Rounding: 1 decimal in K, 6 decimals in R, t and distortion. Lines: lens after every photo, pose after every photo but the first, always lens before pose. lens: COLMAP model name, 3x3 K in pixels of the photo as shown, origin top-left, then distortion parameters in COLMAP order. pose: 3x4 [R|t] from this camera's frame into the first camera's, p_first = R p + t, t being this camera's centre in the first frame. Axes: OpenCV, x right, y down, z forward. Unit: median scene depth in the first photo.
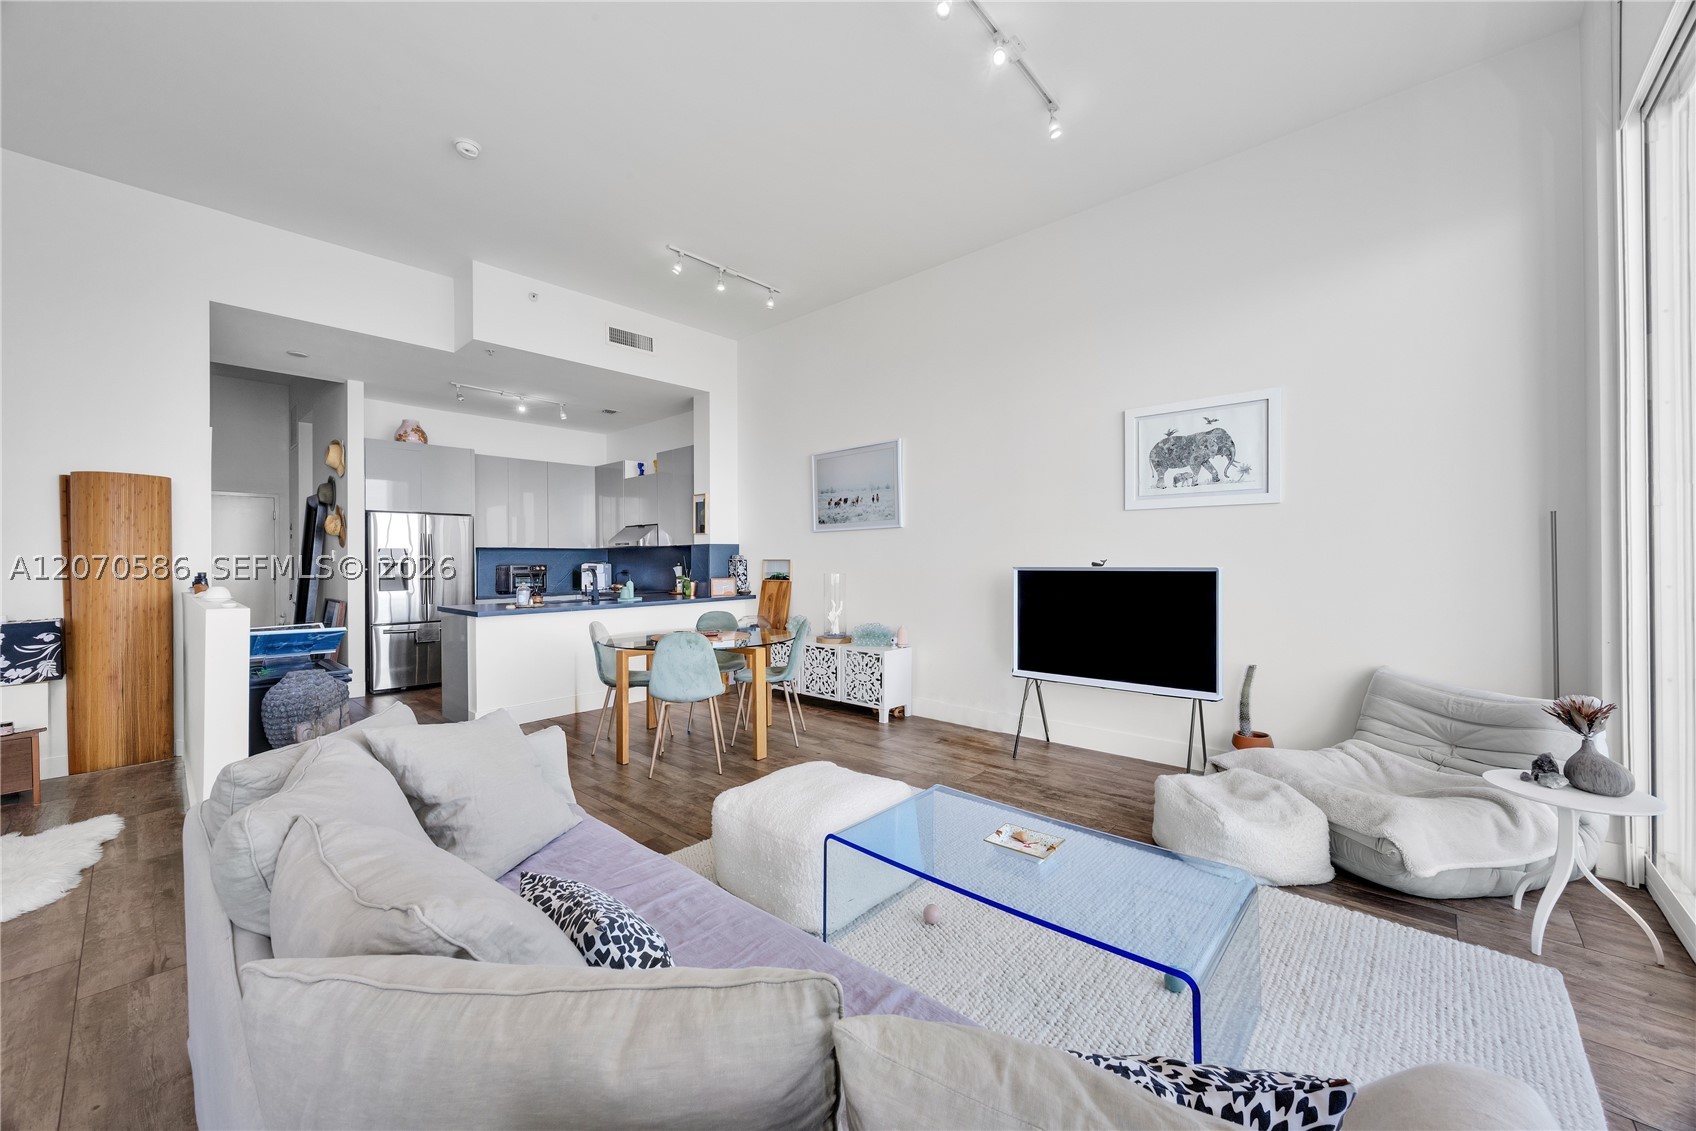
lens RADIAL K [[641.1, 0, 849.8], [0, 641.1, 567.0], [0, 0, 1]] dist [-0.003312, 0.000211]
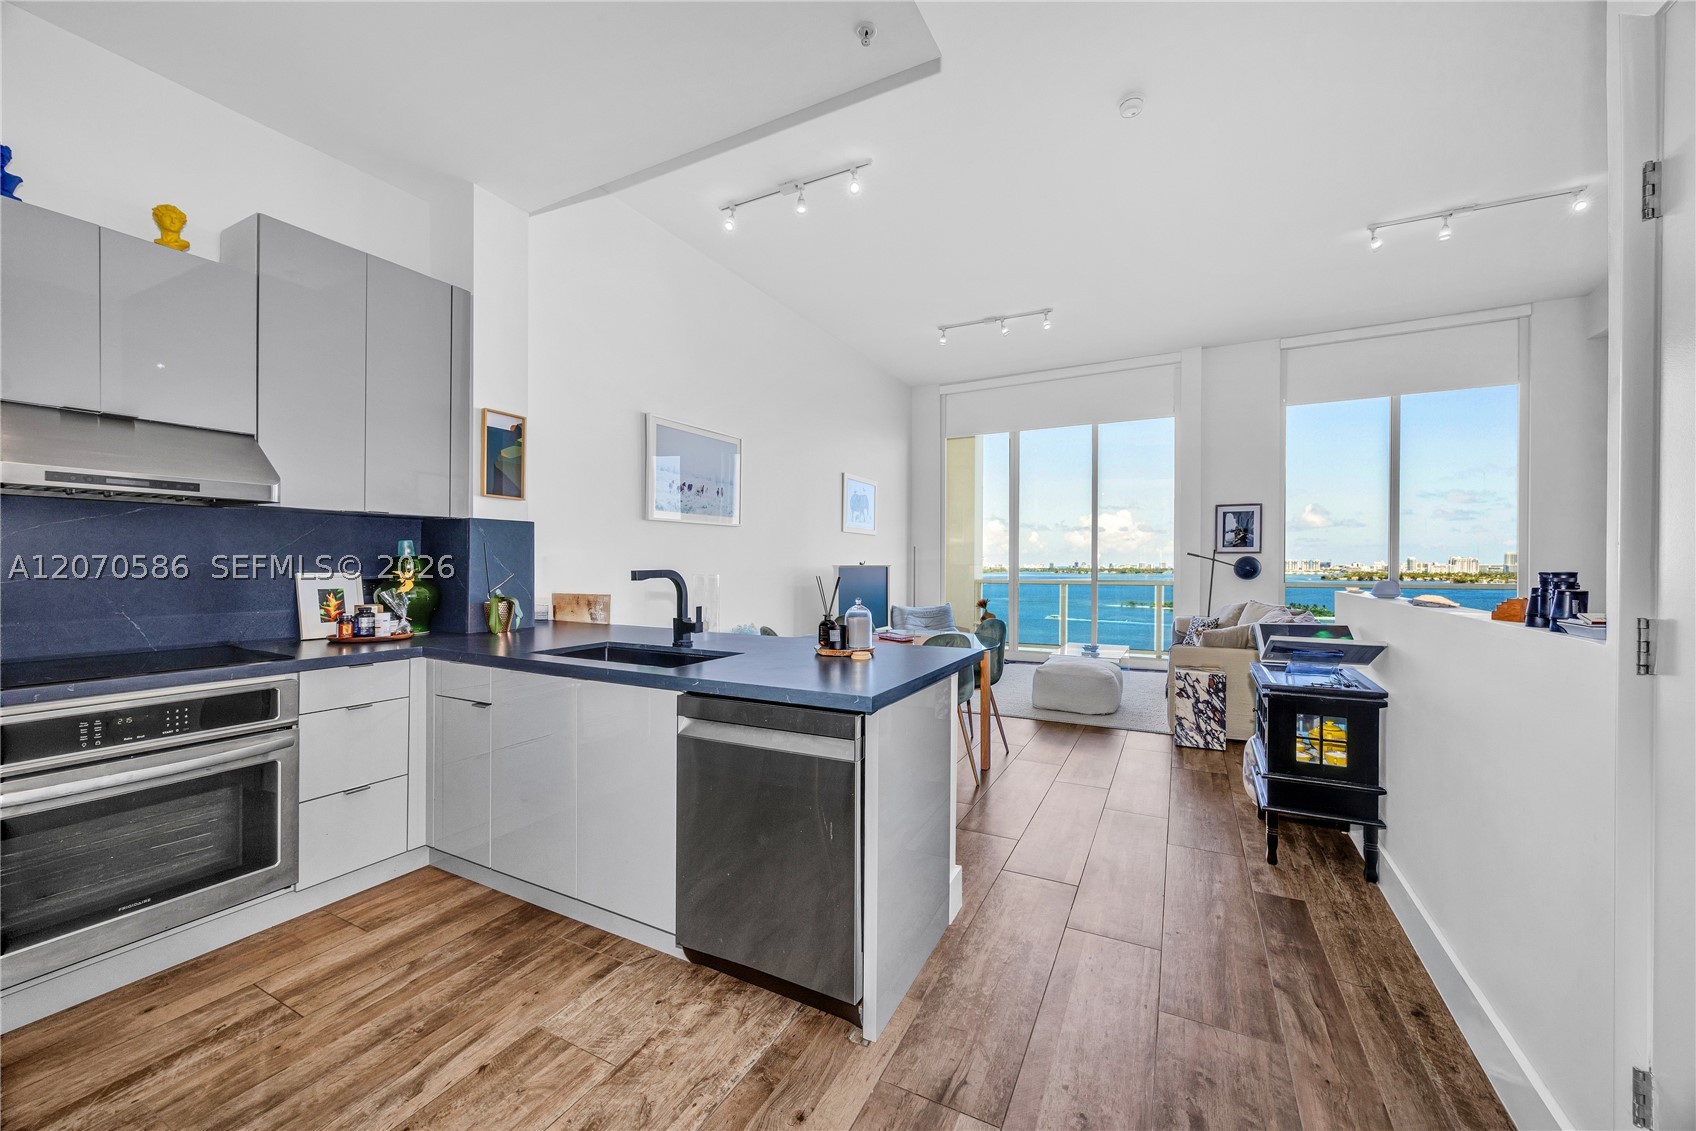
lens RADIAL K [[641.1, 0, 852.9], [0, 641.1, 571.8], [0, 0, 1]] dist [-0.003312, 0.000211]
pose [[-0.250862, -0.006212, 0.968003, -0.879409], [0.010644, 0.999901, 0.009175, 0.001302], [-0.967964, 0.012605, -0.250771, 1.022320]]
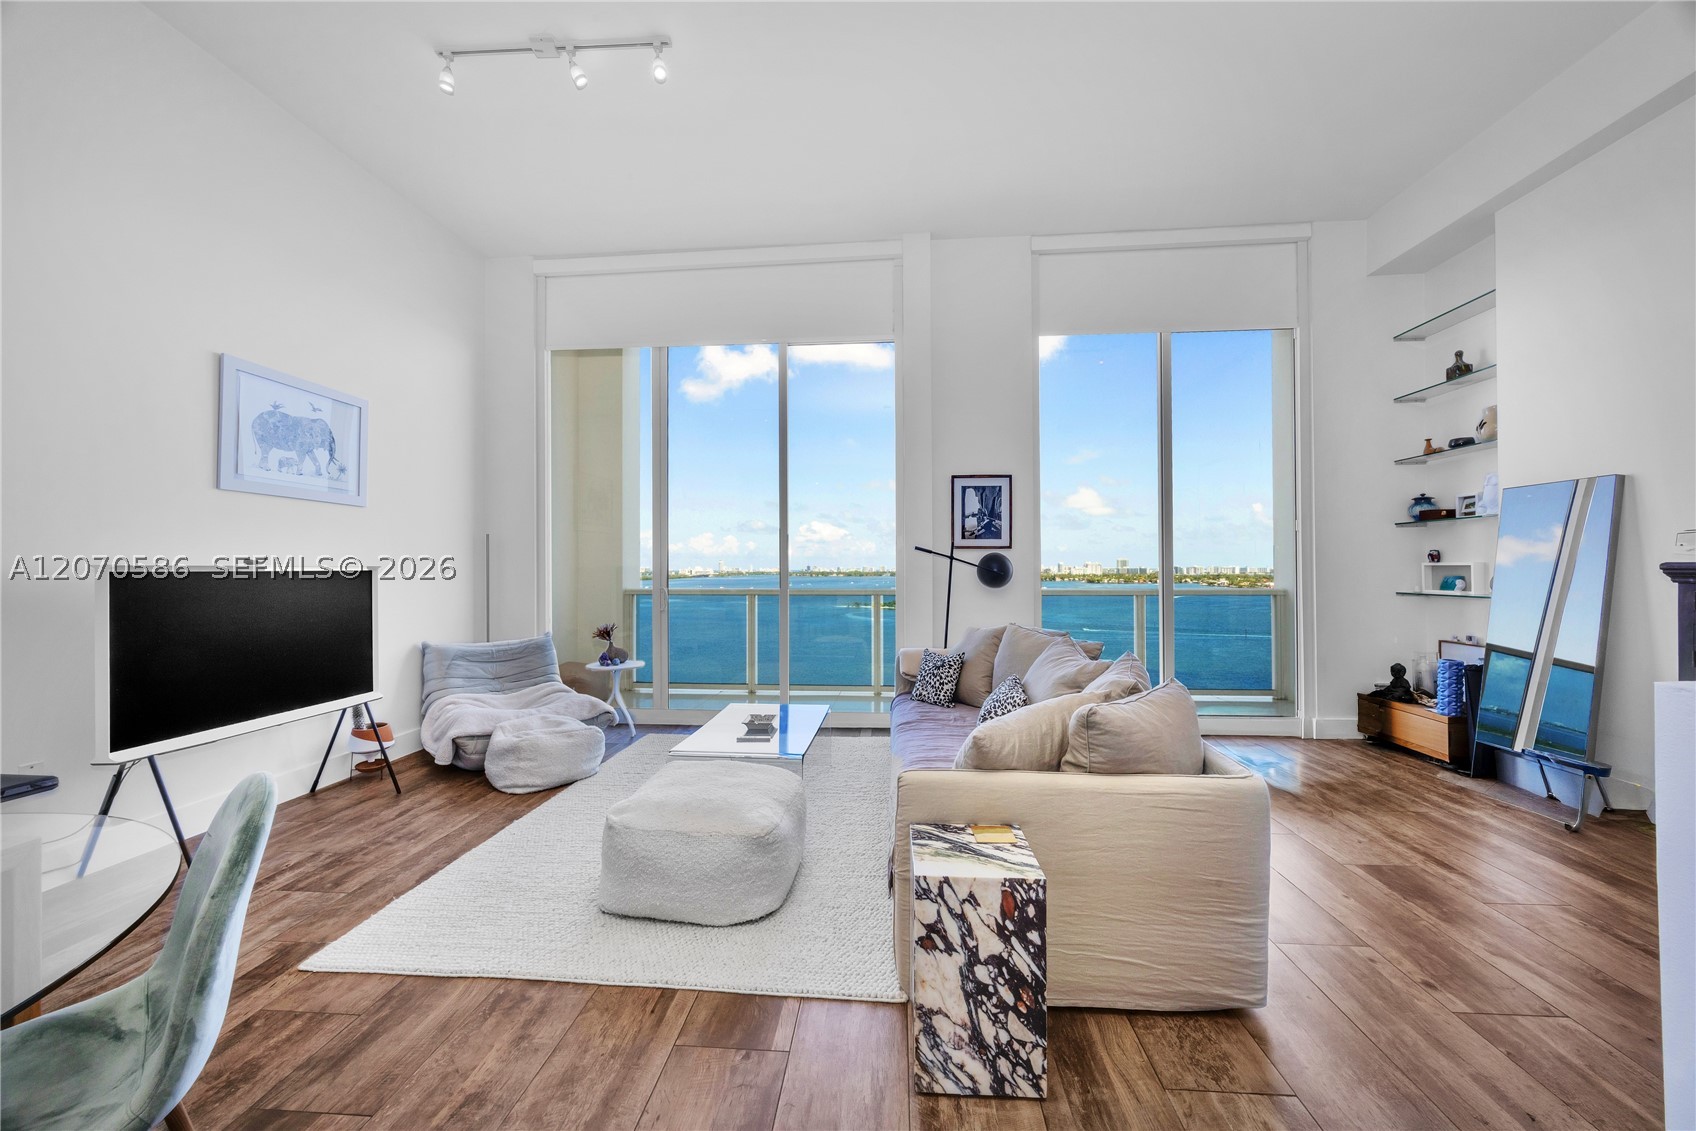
lens RADIAL K [[641.1, 0, 850.2], [0, 641.1, 562.1], [0, 0, 1]] dist [-0.003312, 0.000211]
pose [[-0.608526, 0.014020, 0.793410, -0.428605], [0.013134, 0.999885, -0.007595, 0.007158], [-0.793426, 0.005799, -0.608640, 0.637181]]
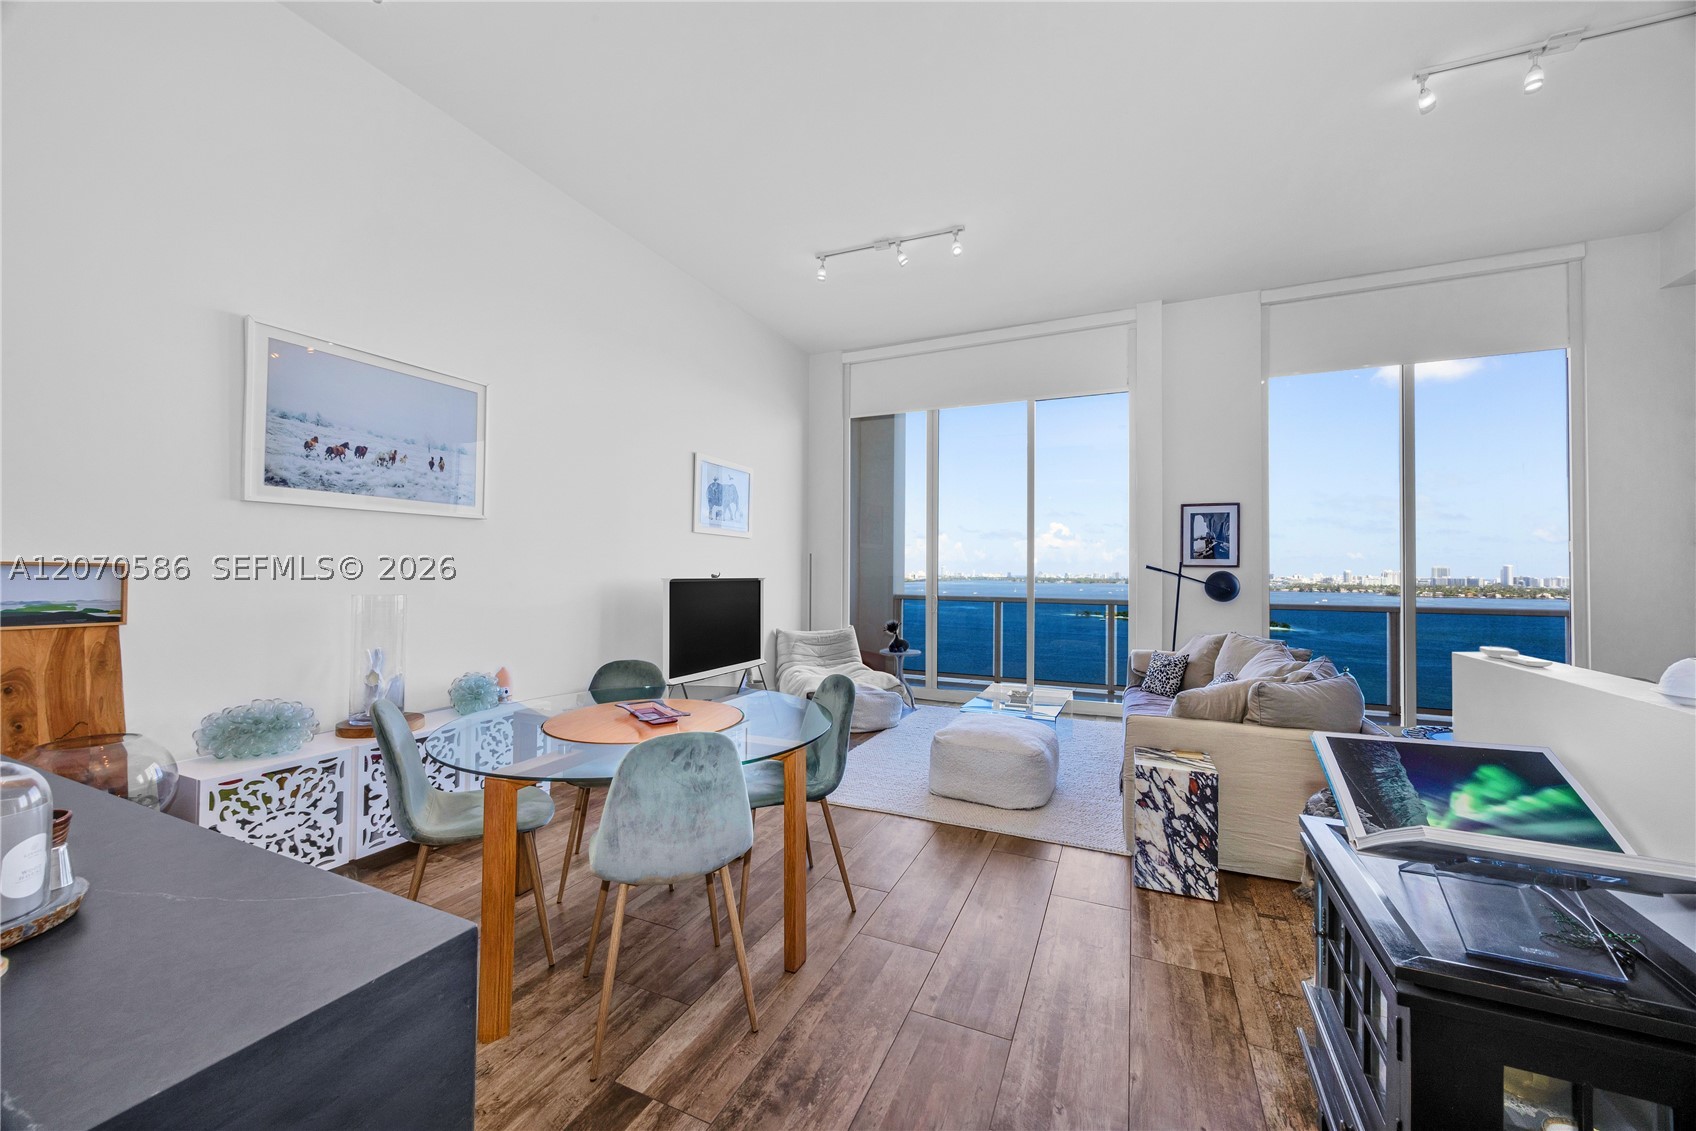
lens RADIAL K [[641.1, 0, 848.4], [0, 641.1, 561.6], [0, 0, 1]] dist [-0.003312, 0.000211]
pose [[-0.304496, 0.017416, 0.952354, -0.616881], [0.001078, 0.999838, -0.017940, -0.006410], [-0.952513, -0.004436, -0.304465, 0.798263]]
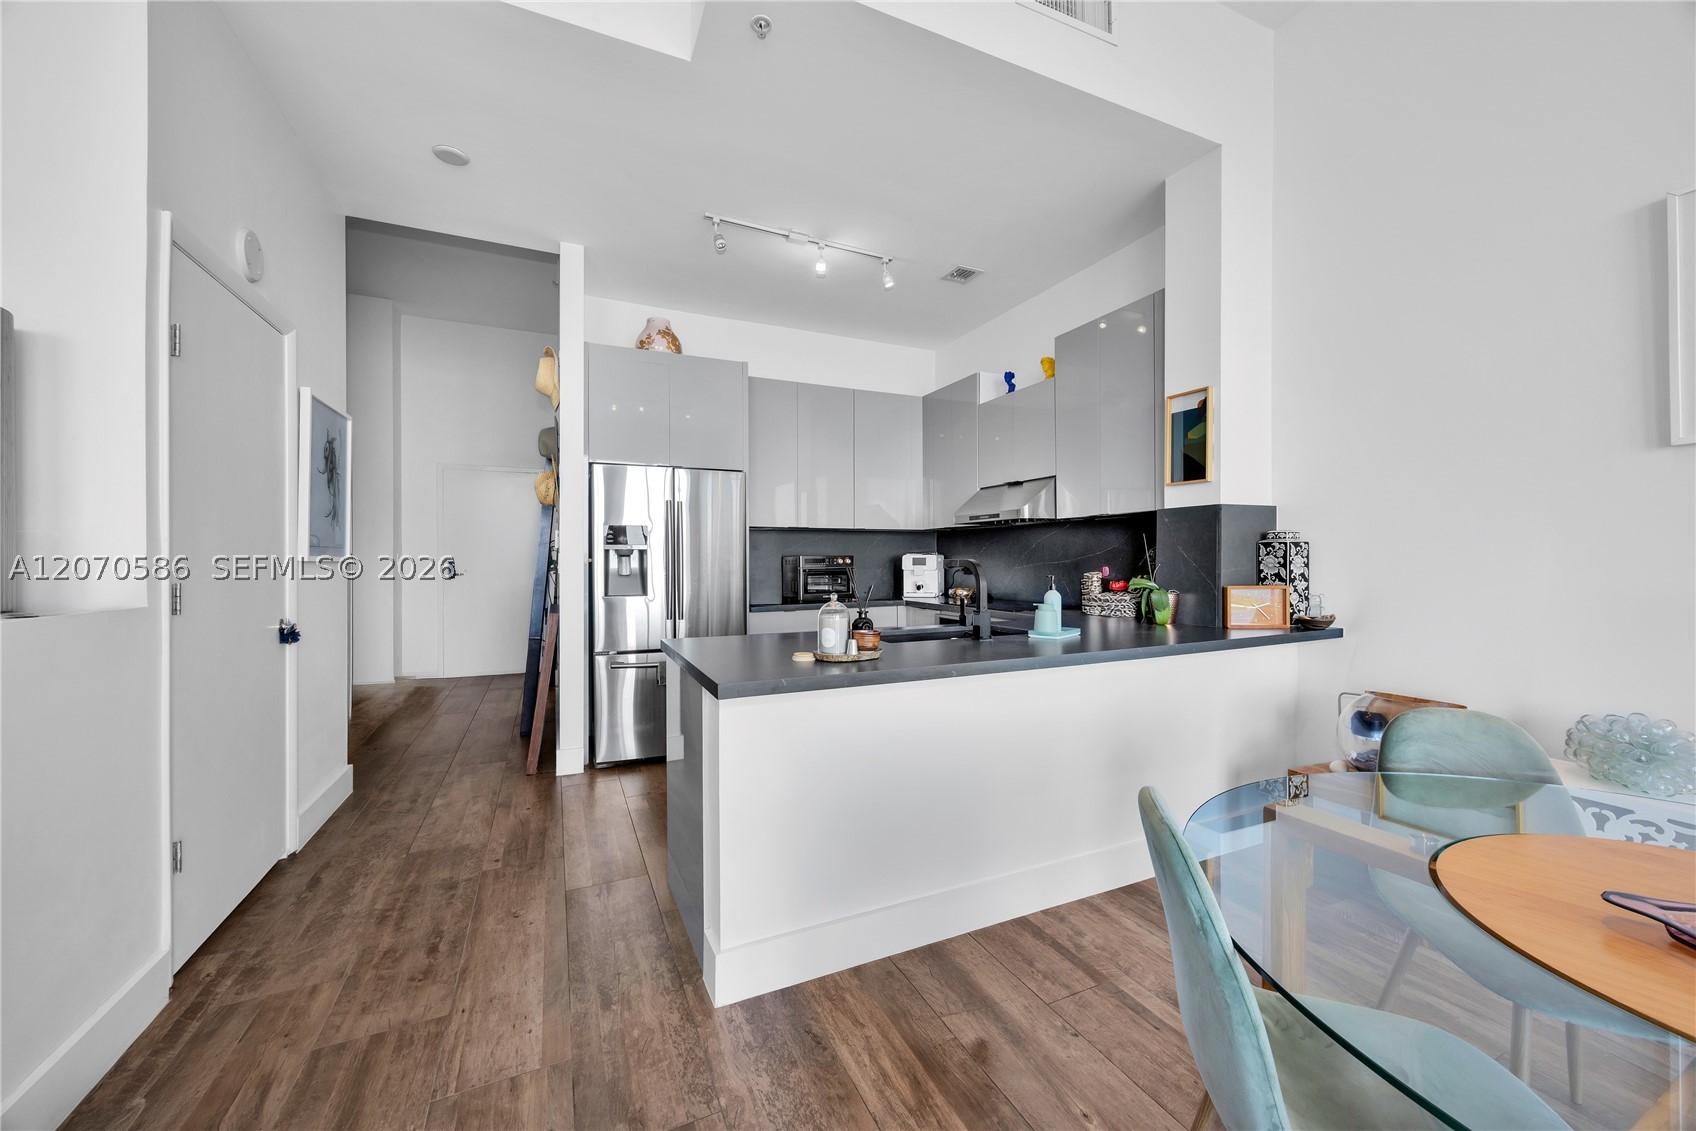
lens RADIAL K [[641.1, 0, 849.5], [0, 641.1, 563.9], [0, 0, 1]] dist [-0.003312, 0.000211]
pose [[0.919240, 0.006689, -0.393640, -0.319947], [-0.006812, 0.999976, 0.001084, 0.005366], [0.393638, 0.001685, 0.919264, 0.595171]]
